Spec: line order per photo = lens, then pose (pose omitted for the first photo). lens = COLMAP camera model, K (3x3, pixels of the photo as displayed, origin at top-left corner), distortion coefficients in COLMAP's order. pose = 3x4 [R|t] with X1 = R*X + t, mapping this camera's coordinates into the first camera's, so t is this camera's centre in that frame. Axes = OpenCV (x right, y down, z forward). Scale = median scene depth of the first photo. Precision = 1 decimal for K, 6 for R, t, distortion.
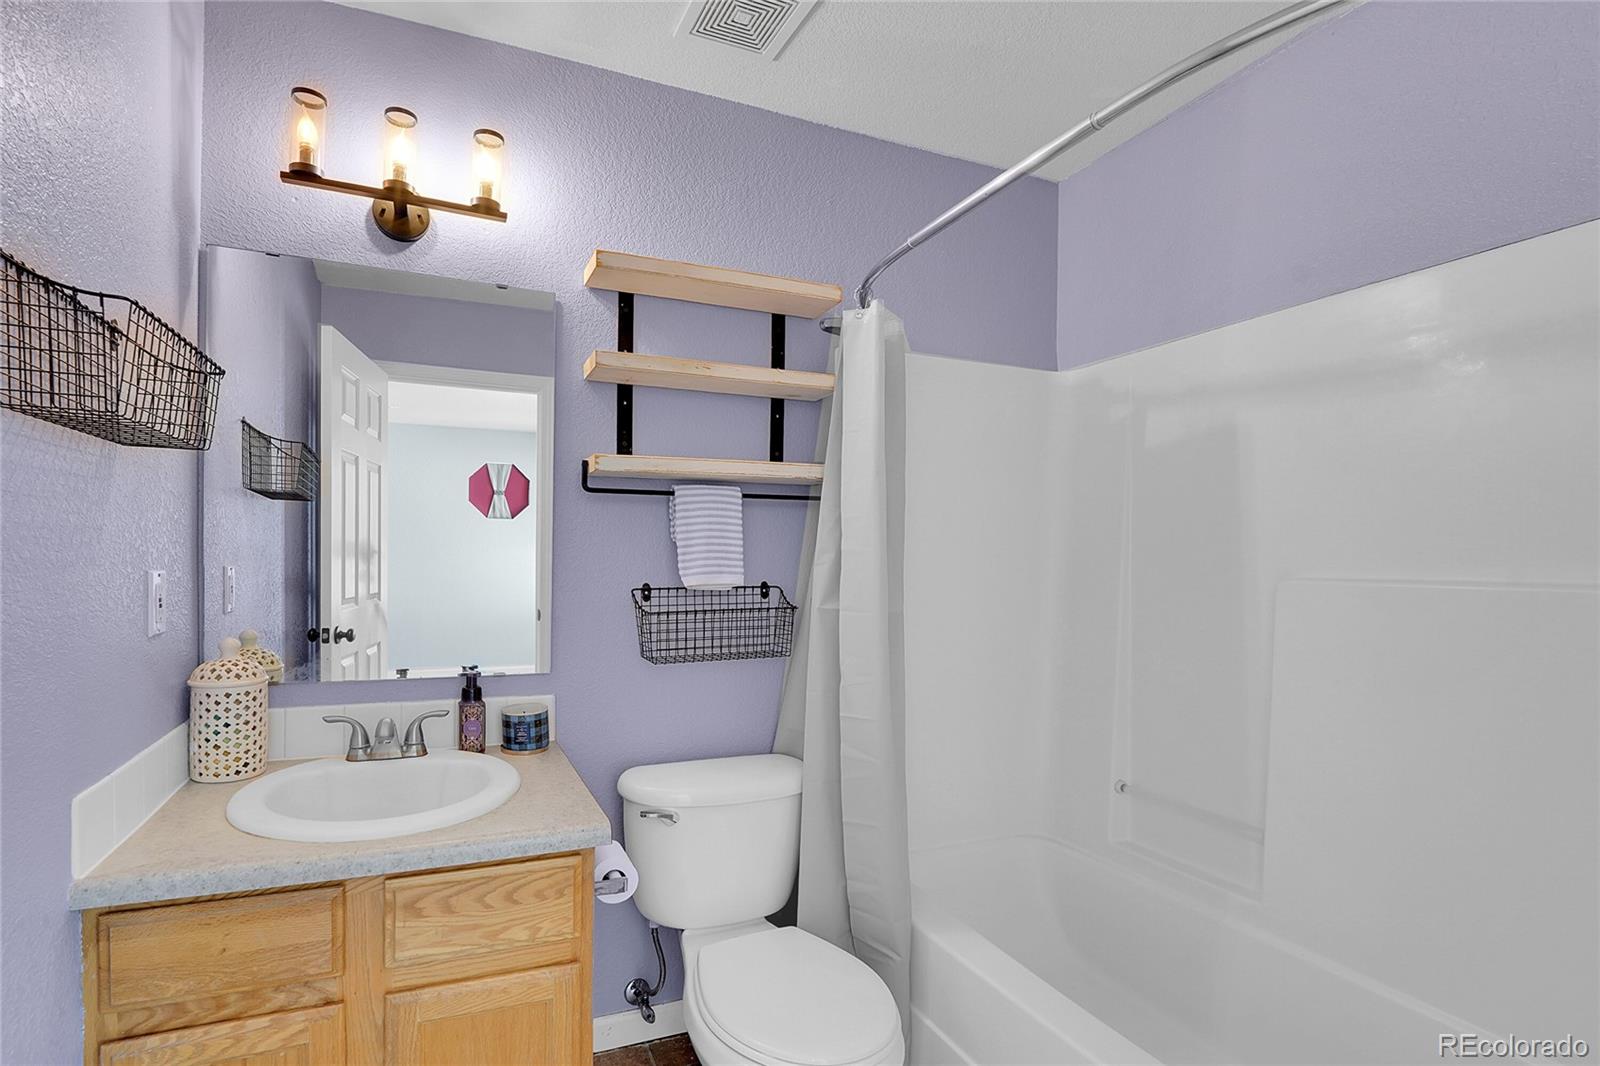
lens RADIAL K [[766.3, 0, 800.0], [0, 766.3, 533.0], [0, 0, 1]] dist [-0.018617, -0.000067]
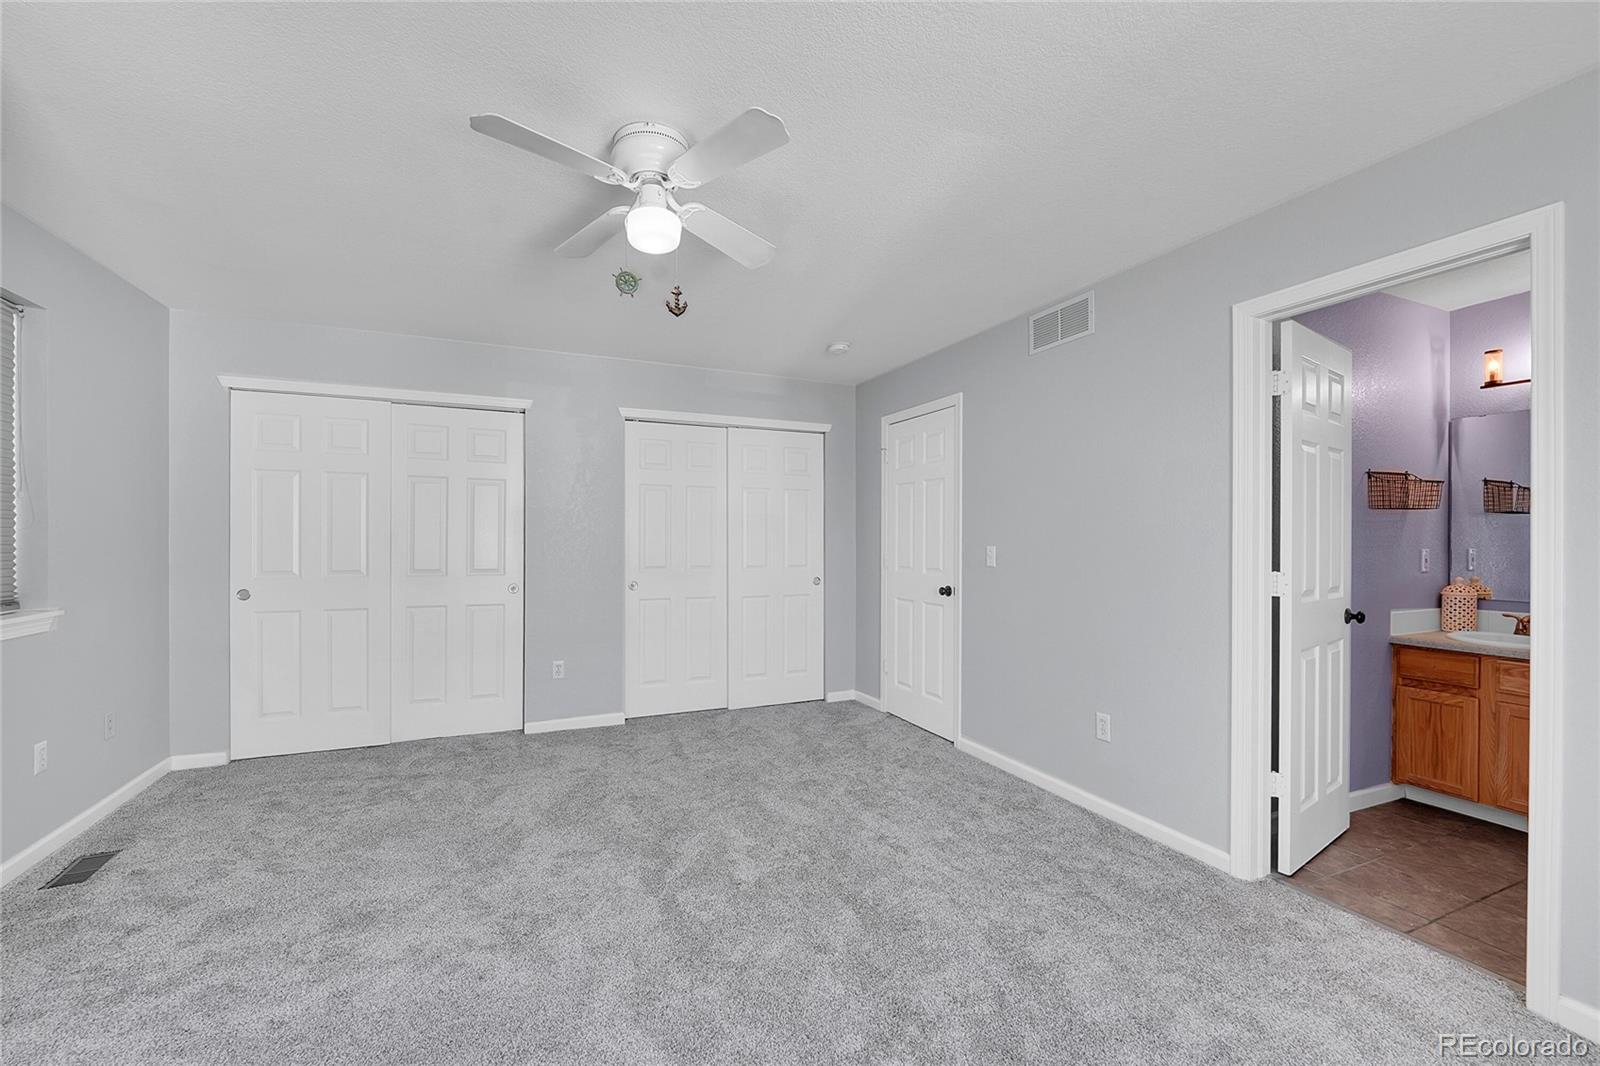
lens RADIAL K [[658.2, 0, 788.4], [0, 658.2, 544.0], [0, 0, 1]] dist [-0.013226, -0.000073]
pose [[0.004767, 0.010765, -0.999931, 1.449557], [0.005913, 0.999924, 0.010793, -0.009281], [0.999971, -0.005964, 0.004703, -1.290127]]
